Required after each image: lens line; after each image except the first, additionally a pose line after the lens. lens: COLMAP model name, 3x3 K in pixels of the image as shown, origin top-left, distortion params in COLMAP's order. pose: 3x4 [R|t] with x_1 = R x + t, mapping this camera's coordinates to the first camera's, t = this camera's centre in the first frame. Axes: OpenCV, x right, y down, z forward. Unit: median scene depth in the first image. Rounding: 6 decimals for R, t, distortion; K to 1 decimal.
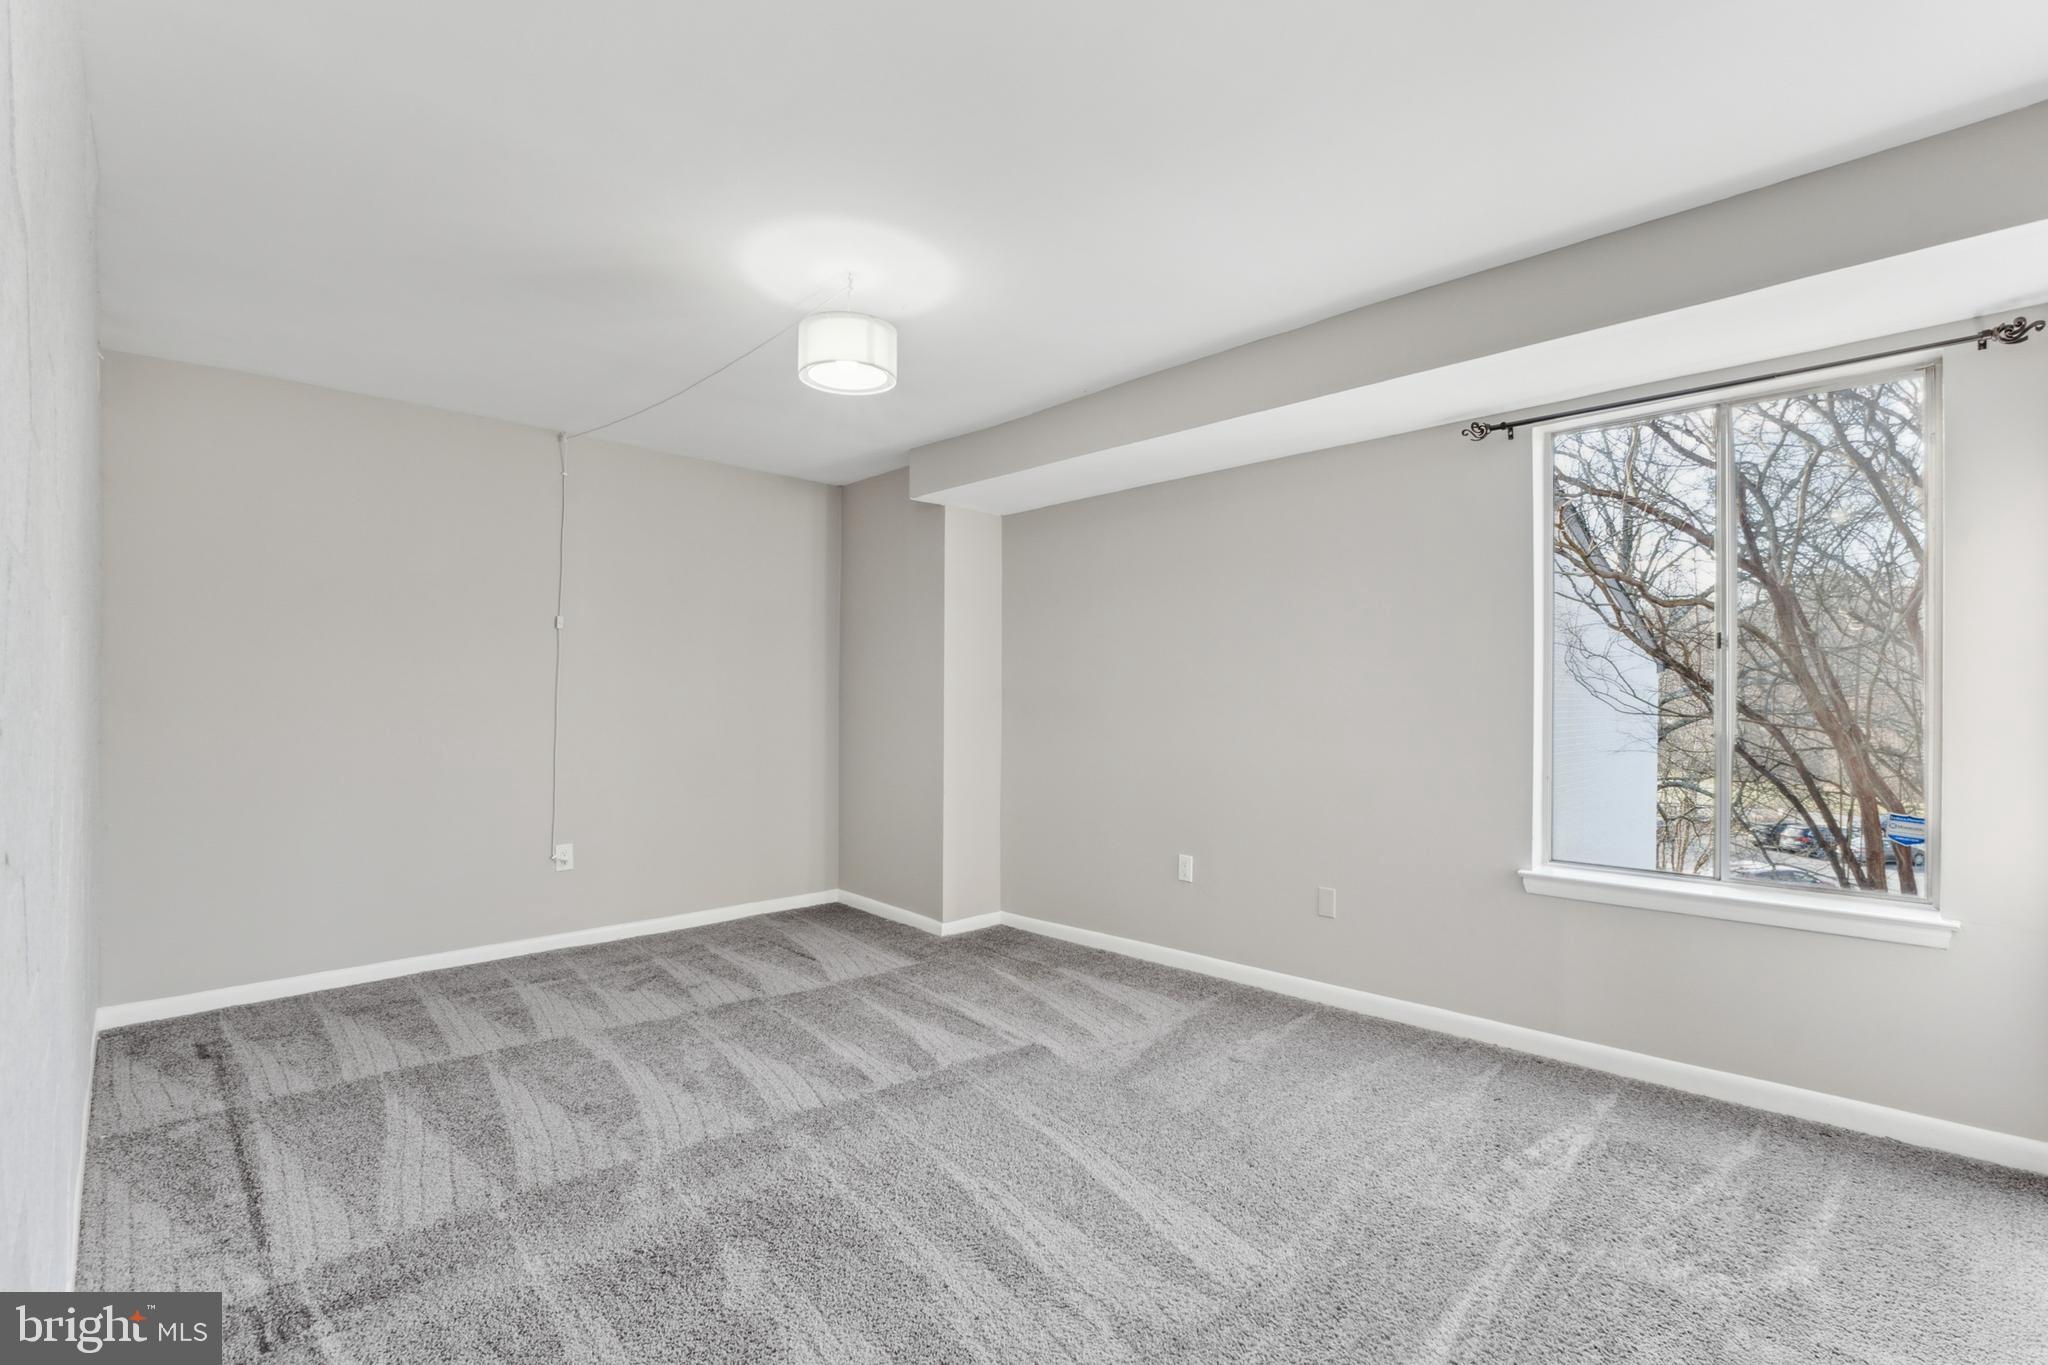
lens RADIAL K [[919.8, 0, 1036.3], [0, 919.8, 688.0], [0, 0, 1]] dist [-0.000629, 0.000006]
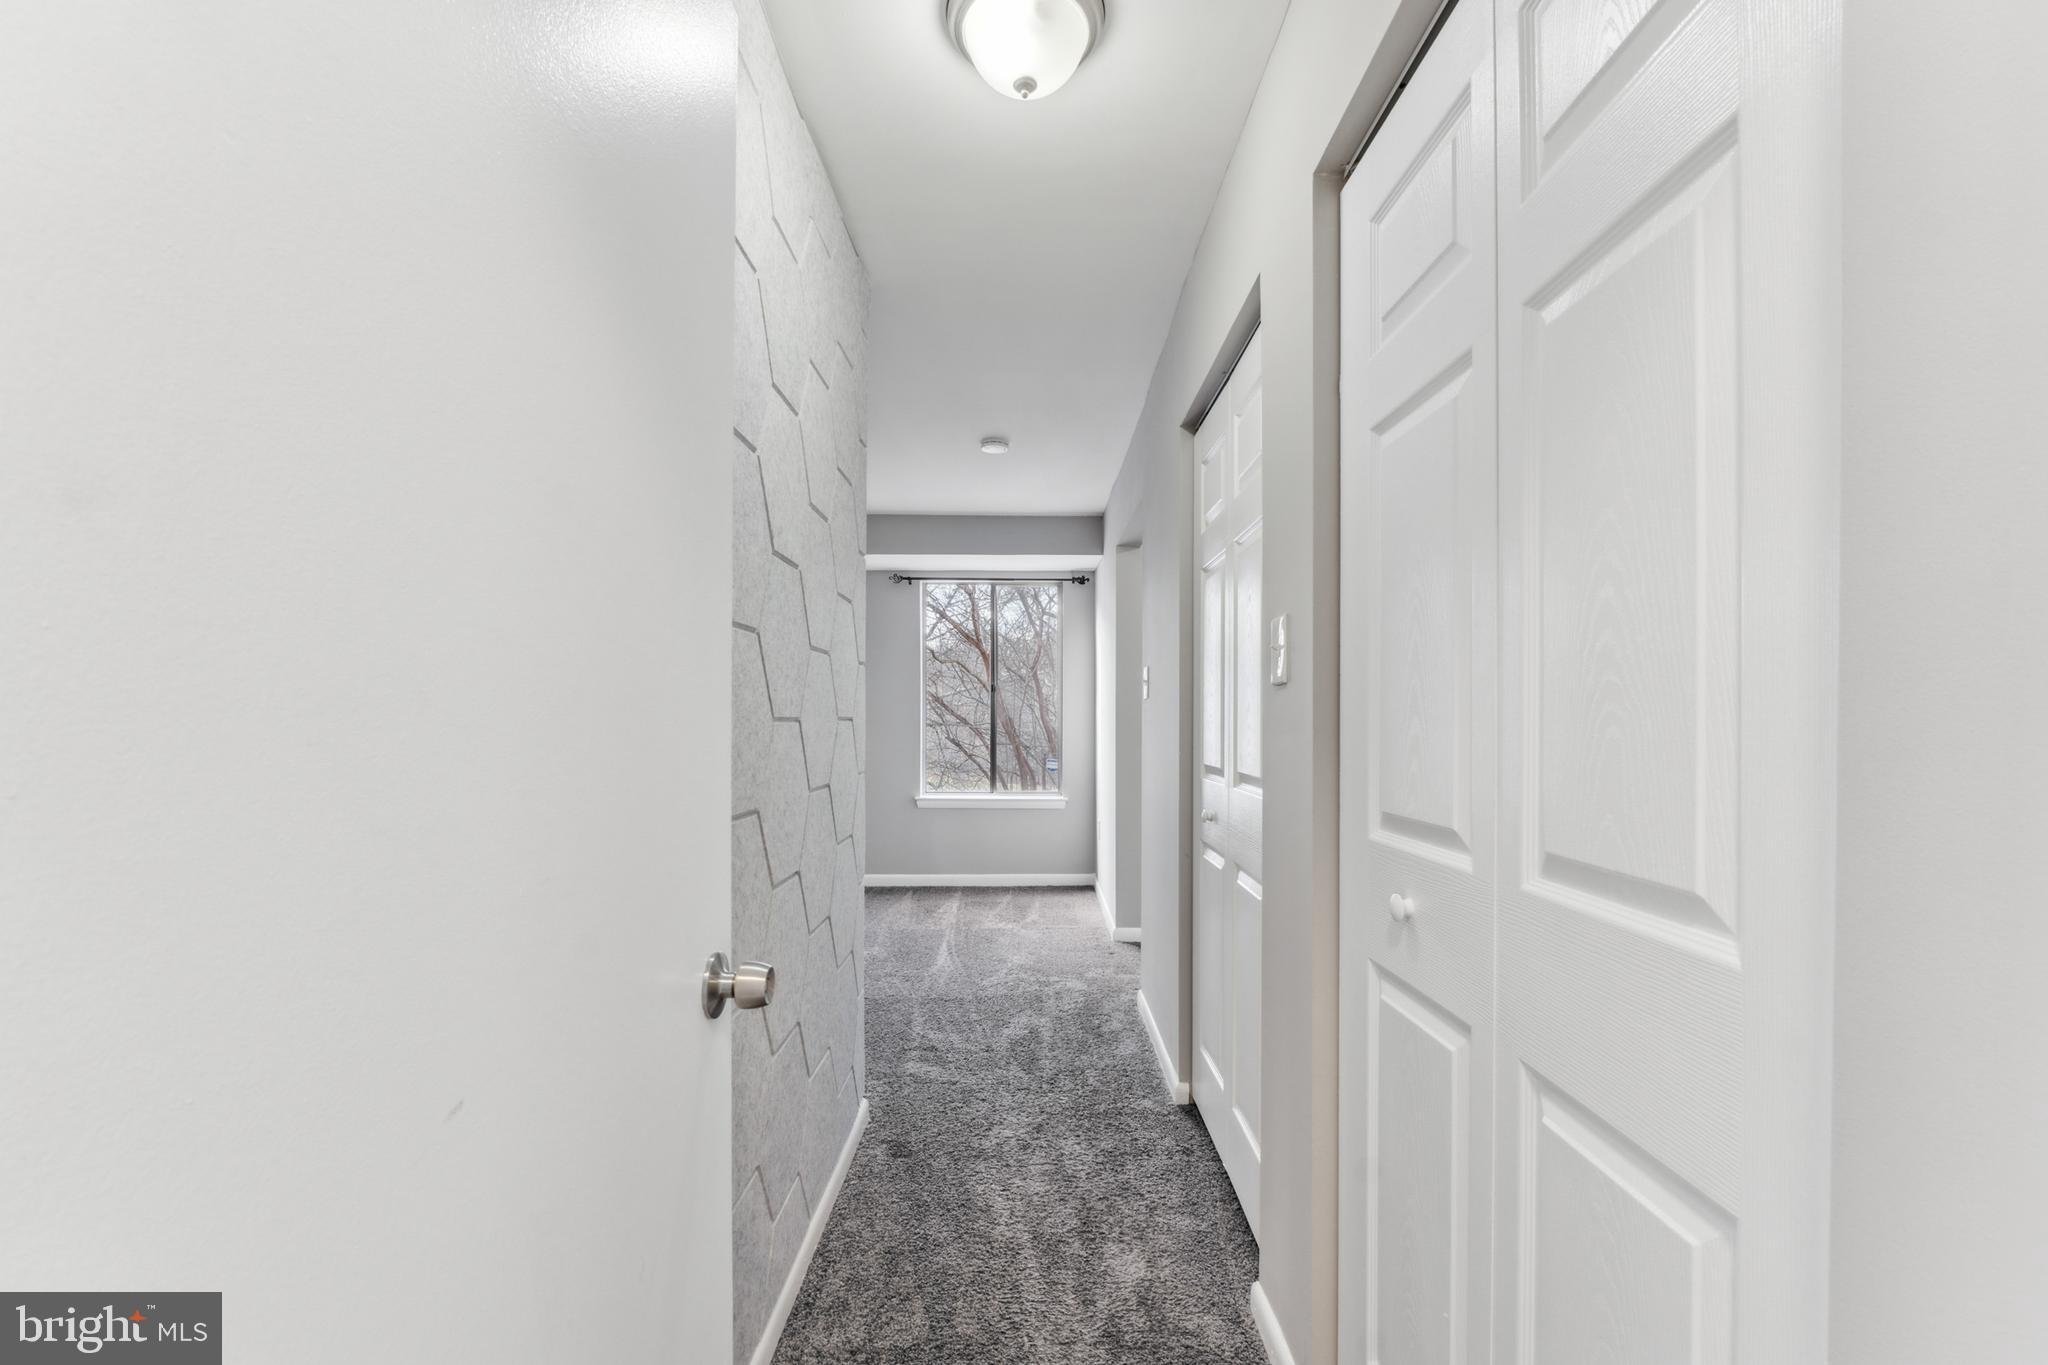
lens RADIAL K [[874.9, 0, 1031.7], [0, 874.9, 669.0], [0, 0, 1]] dist [-0.011620, -0.000092]
pose [[0.710505, 0.032709, 0.702931, -0.847512], [0.000299, 0.998905, -0.046784, 0.004365], [-0.703692, 0.033450, 0.709717, -0.722935]]
